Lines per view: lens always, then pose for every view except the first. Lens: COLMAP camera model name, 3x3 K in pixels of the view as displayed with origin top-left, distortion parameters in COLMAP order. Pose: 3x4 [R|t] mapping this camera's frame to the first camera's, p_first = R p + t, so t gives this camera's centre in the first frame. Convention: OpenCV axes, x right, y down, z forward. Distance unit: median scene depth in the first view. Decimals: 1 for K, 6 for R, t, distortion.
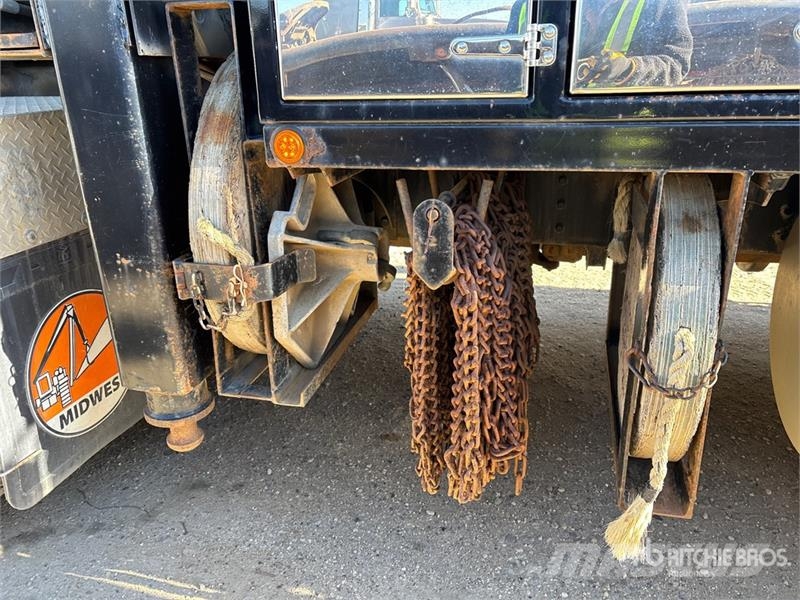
lens RADIAL K [[599.0, 0, 399.1], [0, 599.0, 296.5], [0, 0, 1]] dist [0.040130, -0.034033]
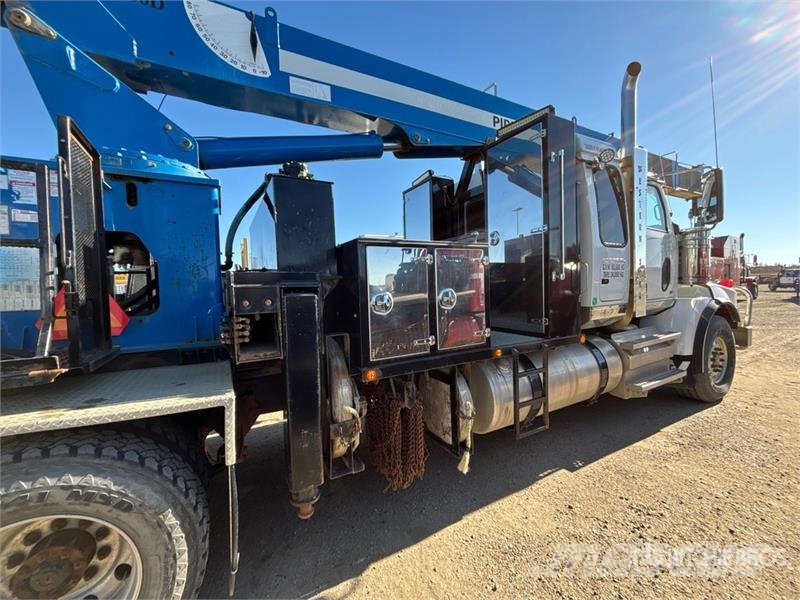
lens RADIAL K [[324.7, 0, 400.0], [0, 324.7, 300.0], [0, 0, 1]] dist [0.007446, -0.003715]
pose [[0.725575, -0.023797, 0.687731, -1.240608], [0.262435, 0.933440, -0.244577, -0.152622], [-0.636135, 0.357944, 0.683526, -0.431135]]
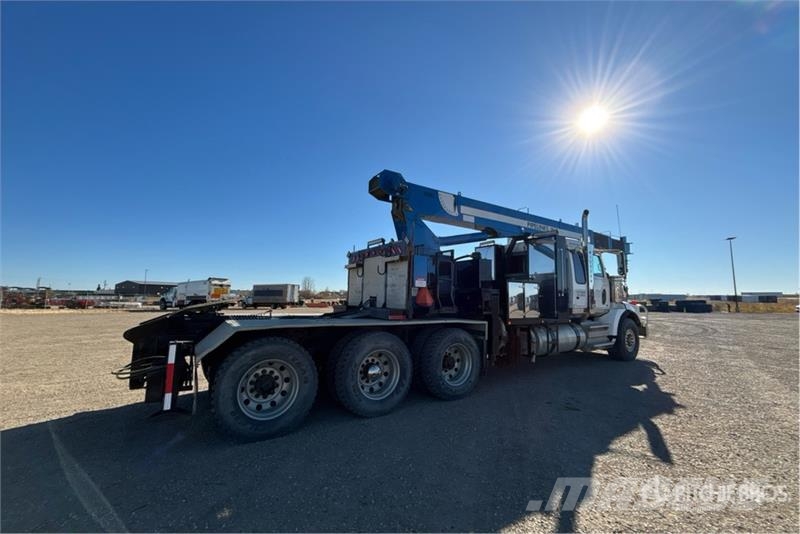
lens RADIAL K [[325.7, 0, 400.0], [0, 325.7, 267.0], [0, 0, 1]] dist [-0.000079, -0.000118]
pose [[0.664634, 0.113854, 0.738444, -5.494087], [0.238302, 0.904405, -0.353925, 0.401005], [-0.708148, 0.411204, 0.573967, -1.217262]]
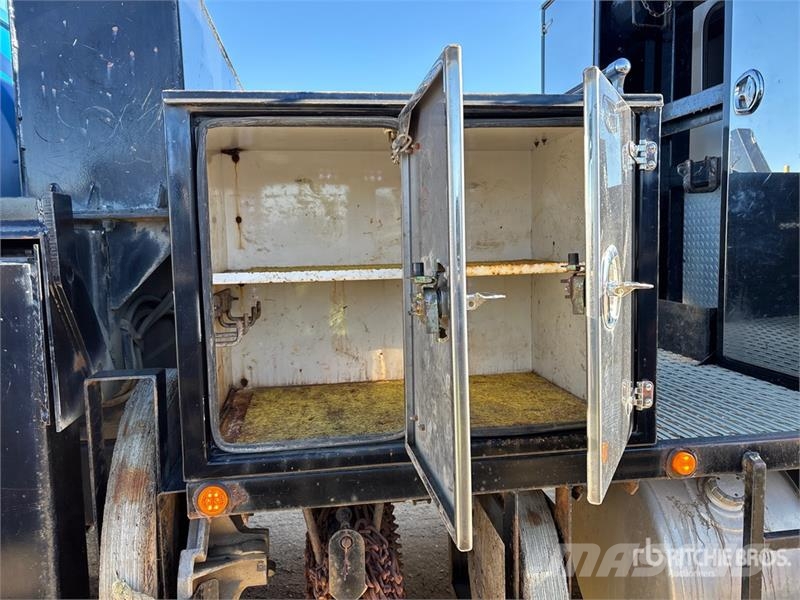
lens RADIAL K [[599.0, 0, 399.1], [0, 599.0, 296.5], [0, 0, 1]] dist [0.040130, -0.034033]
pose [[0.924305, -0.032964, 0.380228, -0.271900], [0.140417, 0.955756, -0.258482, -0.268438], [-0.354885, 0.292307, 0.888039, -0.218329]]
